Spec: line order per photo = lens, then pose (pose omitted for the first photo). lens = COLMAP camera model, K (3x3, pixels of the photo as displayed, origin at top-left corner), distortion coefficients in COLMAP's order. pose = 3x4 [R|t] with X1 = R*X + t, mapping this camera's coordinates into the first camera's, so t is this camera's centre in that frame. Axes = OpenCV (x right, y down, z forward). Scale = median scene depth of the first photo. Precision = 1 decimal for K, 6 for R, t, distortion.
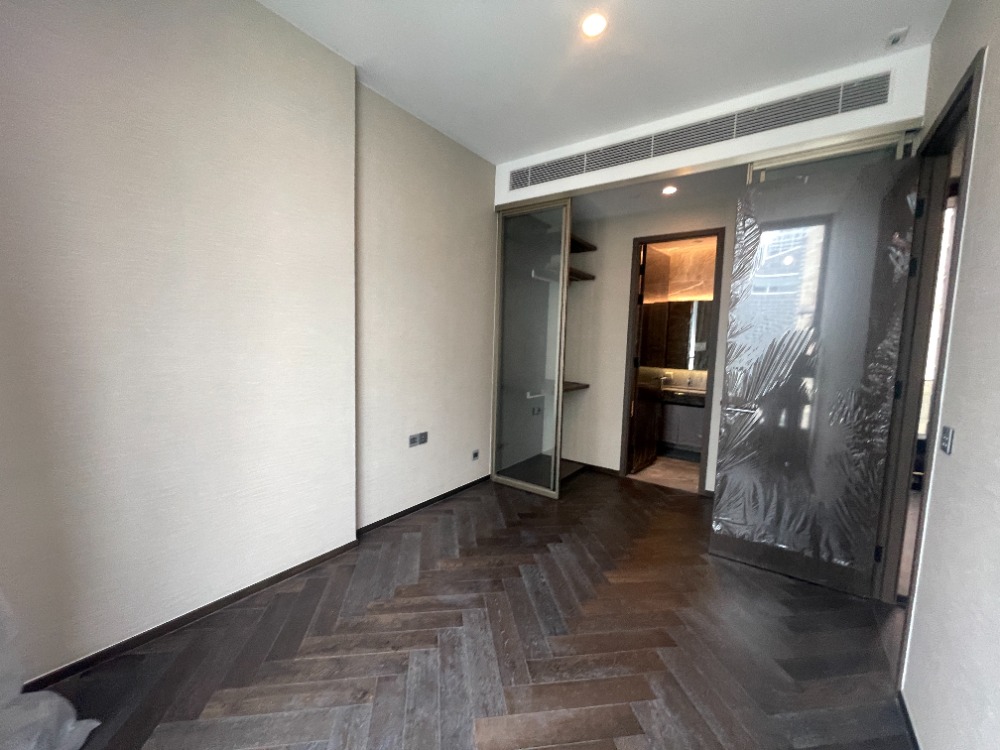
lens RADIAL K [[403.0, 0, 490.3], [0, 403.0, 377.3], [0, 0, 1]] dist [0.000683, -0.003304]
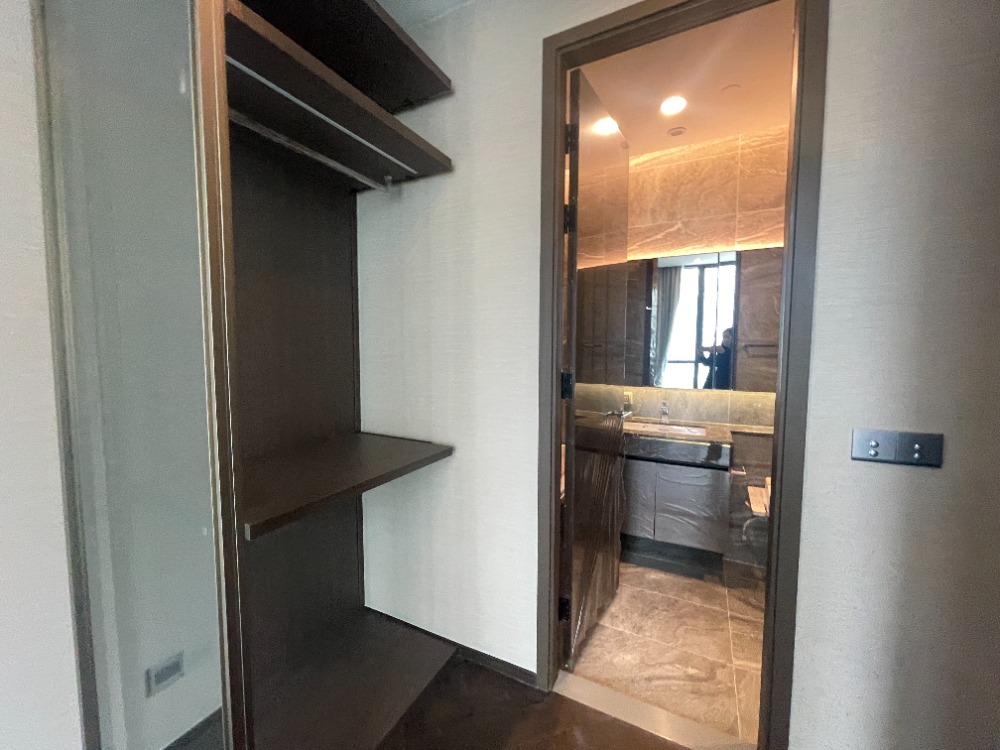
lens RADIAL K [[403.0, 0, 490.3], [0, 403.0, 377.3], [0, 0, 1]] dist [0.000683, -0.003304]
pose [[0.988264, -0.038771, 0.147752, 0.189744], [0.041776, 0.998977, -0.017289, -0.033579], [-0.146931, 0.023258, 0.988873, 0.511767]]
